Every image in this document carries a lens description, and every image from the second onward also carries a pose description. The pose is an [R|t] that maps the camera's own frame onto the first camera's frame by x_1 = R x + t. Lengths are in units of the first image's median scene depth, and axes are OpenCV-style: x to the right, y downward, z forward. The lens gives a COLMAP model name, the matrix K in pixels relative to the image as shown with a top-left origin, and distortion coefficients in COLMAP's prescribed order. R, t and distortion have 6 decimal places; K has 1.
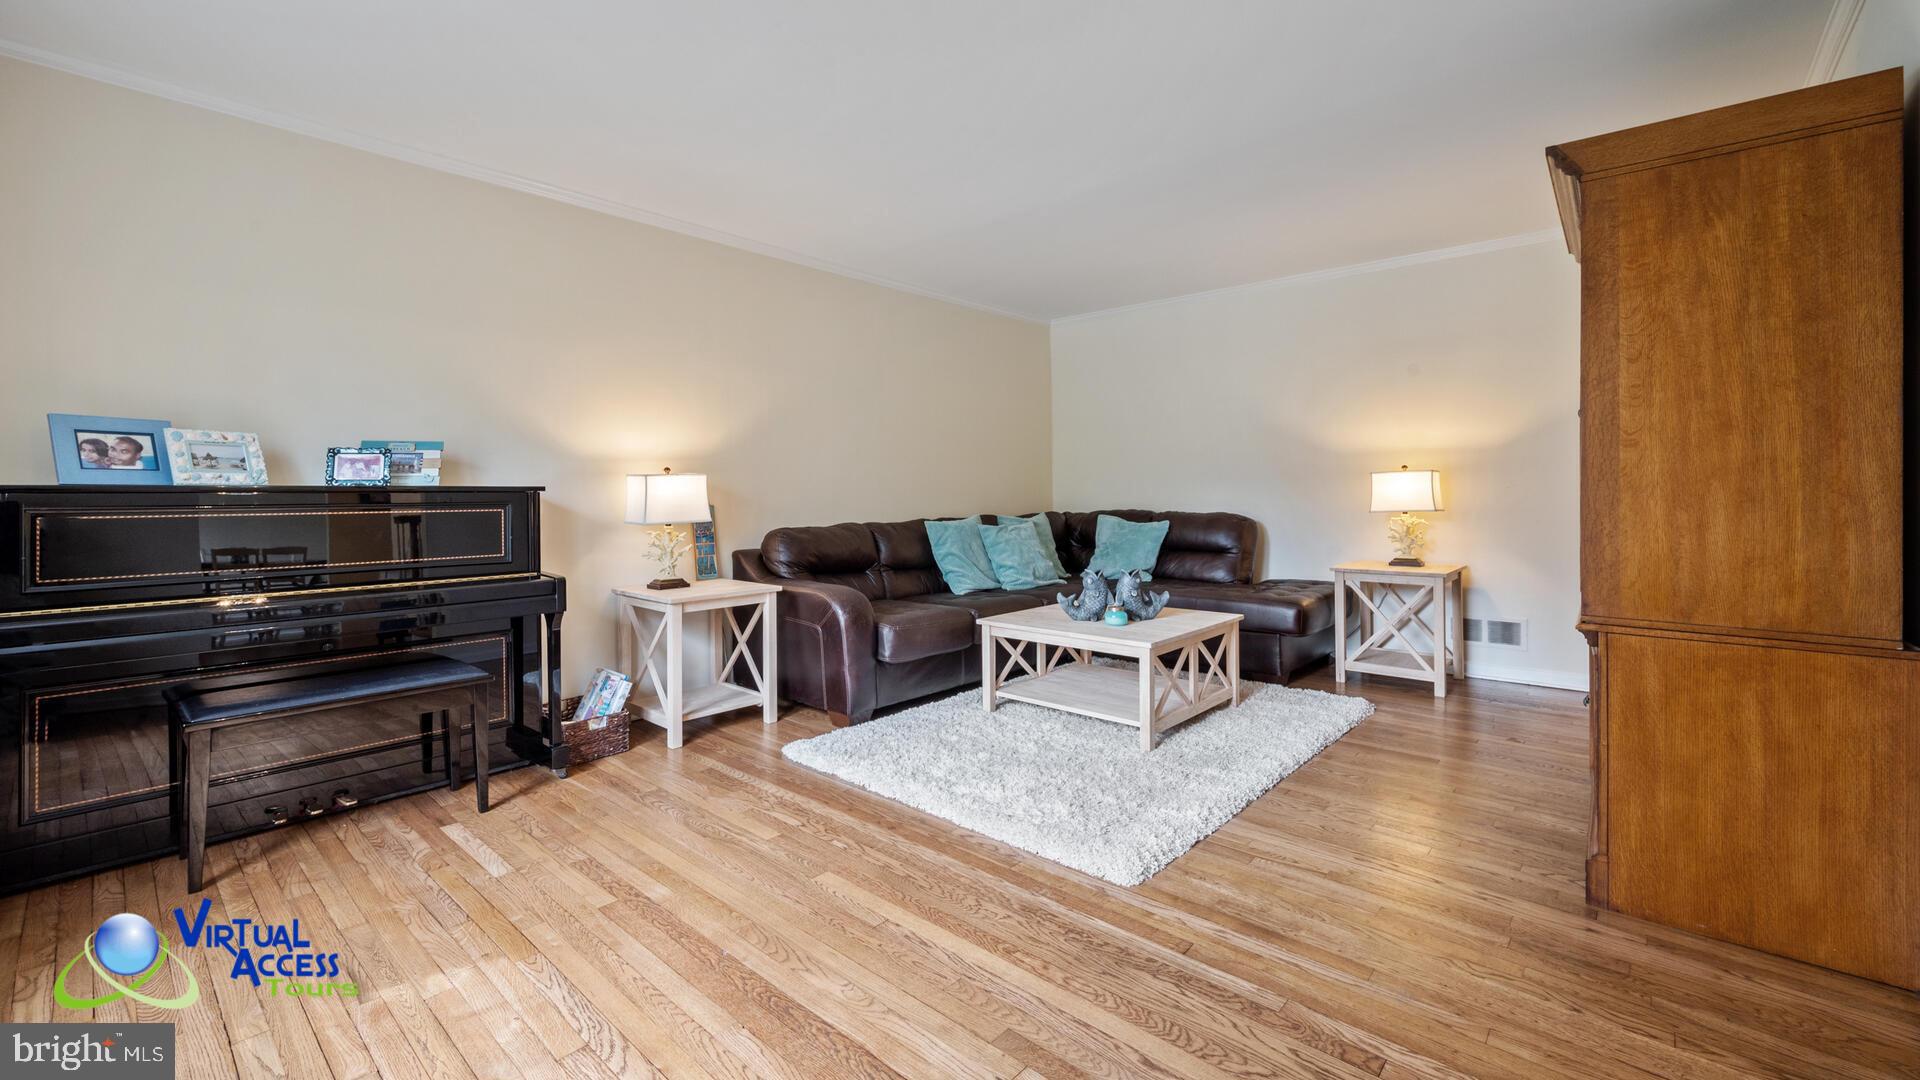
lens RADIAL K [[784.5, 0, 958.5], [0, 784.5, 483.1], [0, 0, 1]] dist [0.000726, -0.000292]
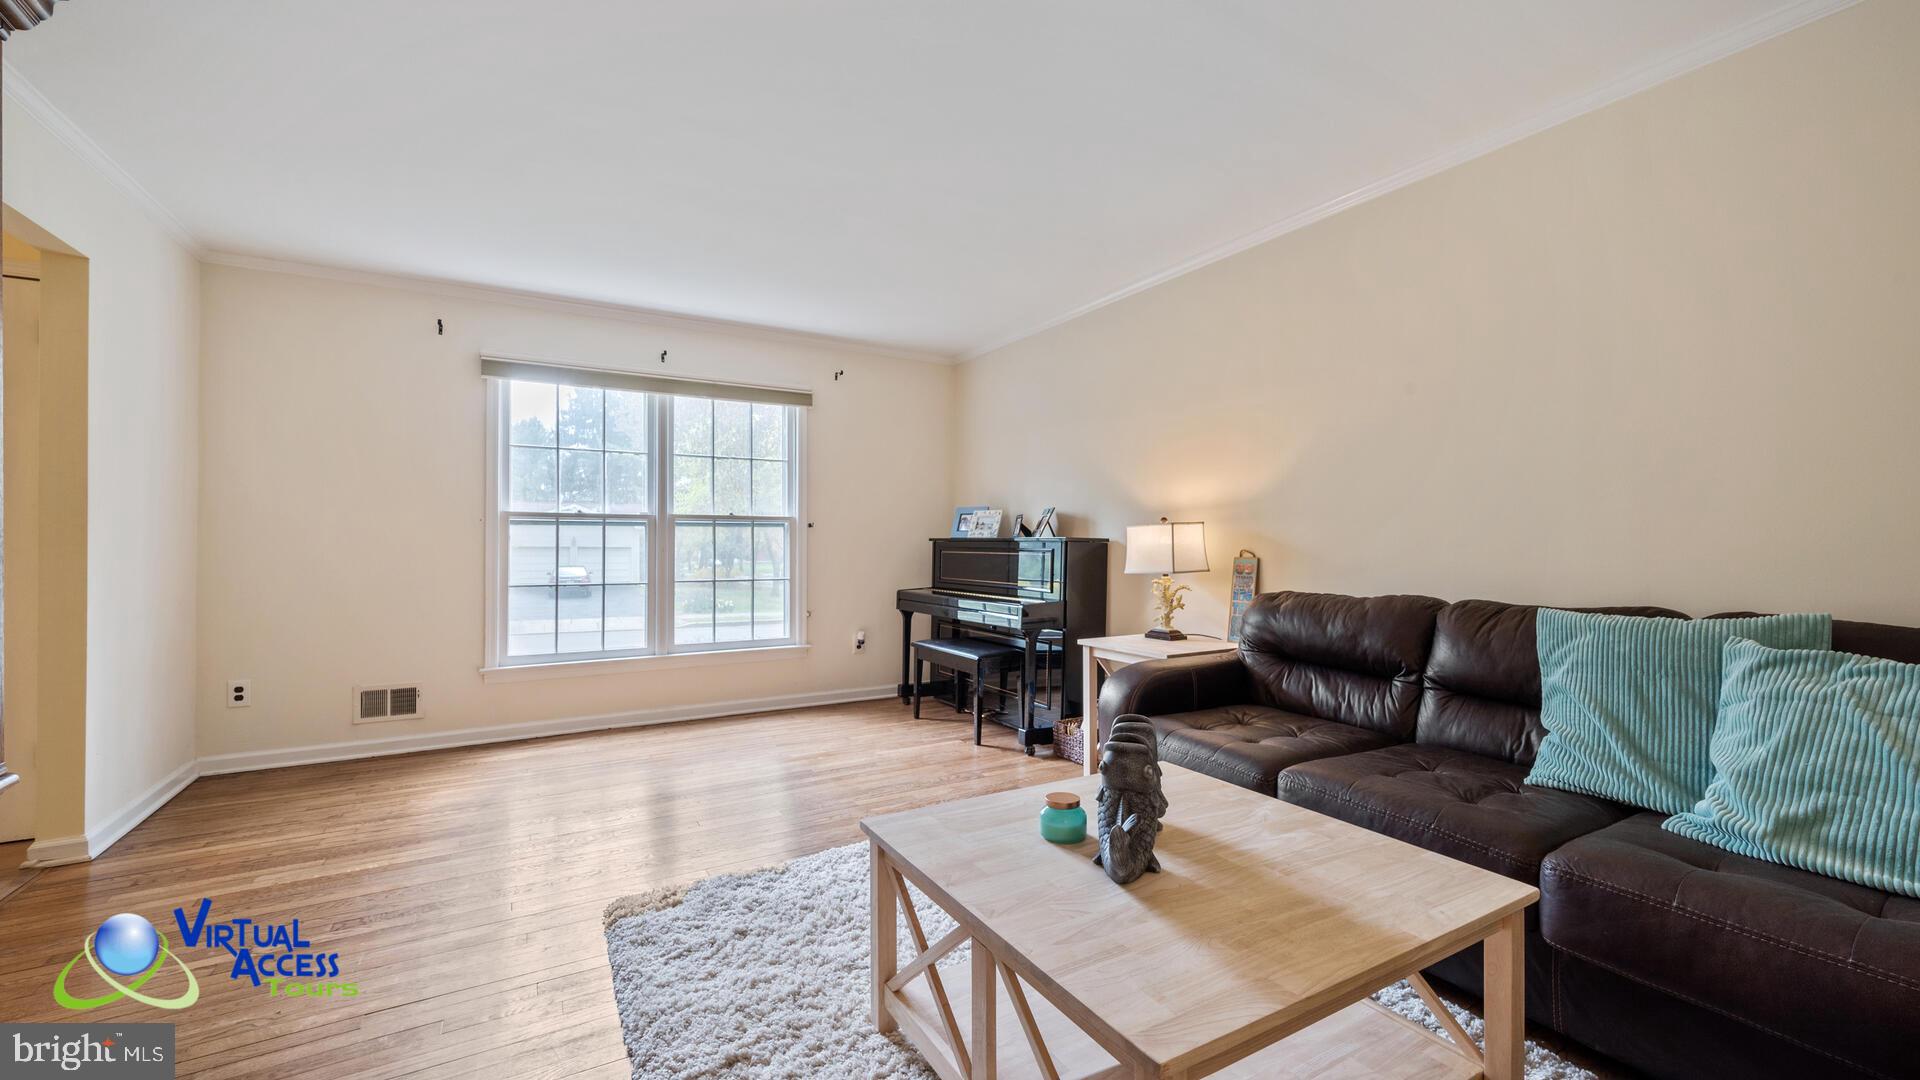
lens RADIAL K [[762.4, 0, 958.7], [0, 762.4, 542.0], [0, 0, 1]] dist [0.000801, -0.000057]
pose [[-0.308372, -0.000044, -0.951266, 0.573094], [0.004387, 0.999989, -0.001469, 0.012326], [0.951256, -0.004626, -0.308369, 0.968431]]
